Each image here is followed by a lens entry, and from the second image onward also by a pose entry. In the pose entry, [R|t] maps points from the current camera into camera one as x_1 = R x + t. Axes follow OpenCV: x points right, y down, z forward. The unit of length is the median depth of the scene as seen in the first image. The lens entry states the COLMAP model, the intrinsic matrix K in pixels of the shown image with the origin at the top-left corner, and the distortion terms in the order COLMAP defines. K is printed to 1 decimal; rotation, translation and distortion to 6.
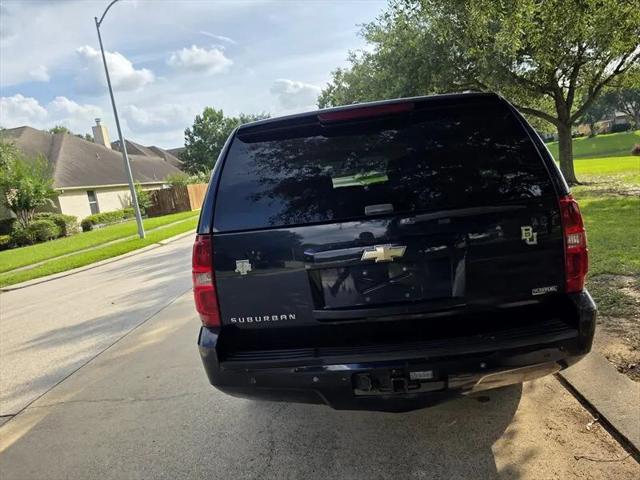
lens RADIAL K [[441.0, 0, 320.1], [0, 441.0, 233.0], [0, 0, 1]] dist [0.061795, -0.064501]
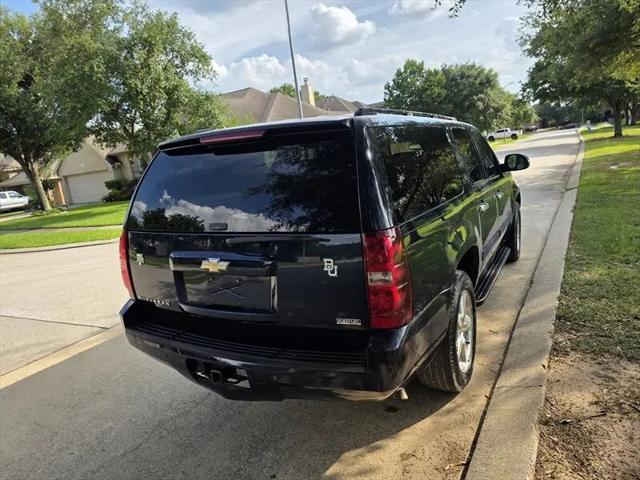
lens RADIAL K [[438.8, 0, 328.3], [0, 438.8, 228.7], [0, 0, 1]] dist [0.067732, -0.071418]
pose [[0.903389, 0.104604, -0.415868, 0.065449], [-0.063502, 0.991733, 0.111506, -0.014699], [0.424094, -0.074325, 0.902563, 0.006607]]
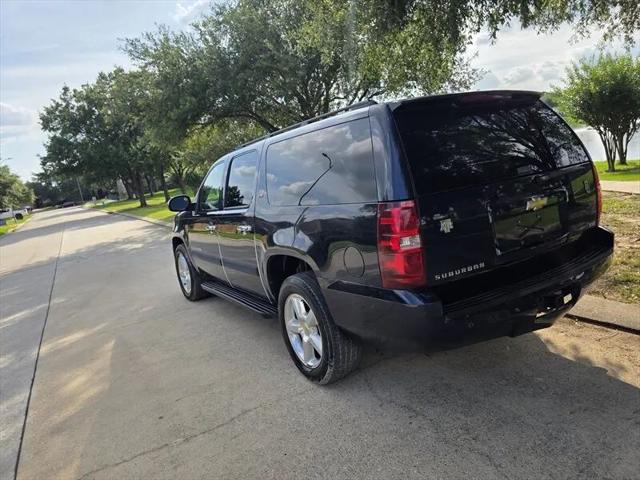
lens RADIAL K [[442.8, 0, 323.9], [0, 442.8, 228.8], [0, 0, 1]] dist [0.046273, -0.050084]
pose [[0.826672, -0.078148, 0.557230, -0.081565], [0.117468, 0.992457, -0.035083, 0.006829], [-0.550285, 0.094459, 0.829617, 0.019709]]
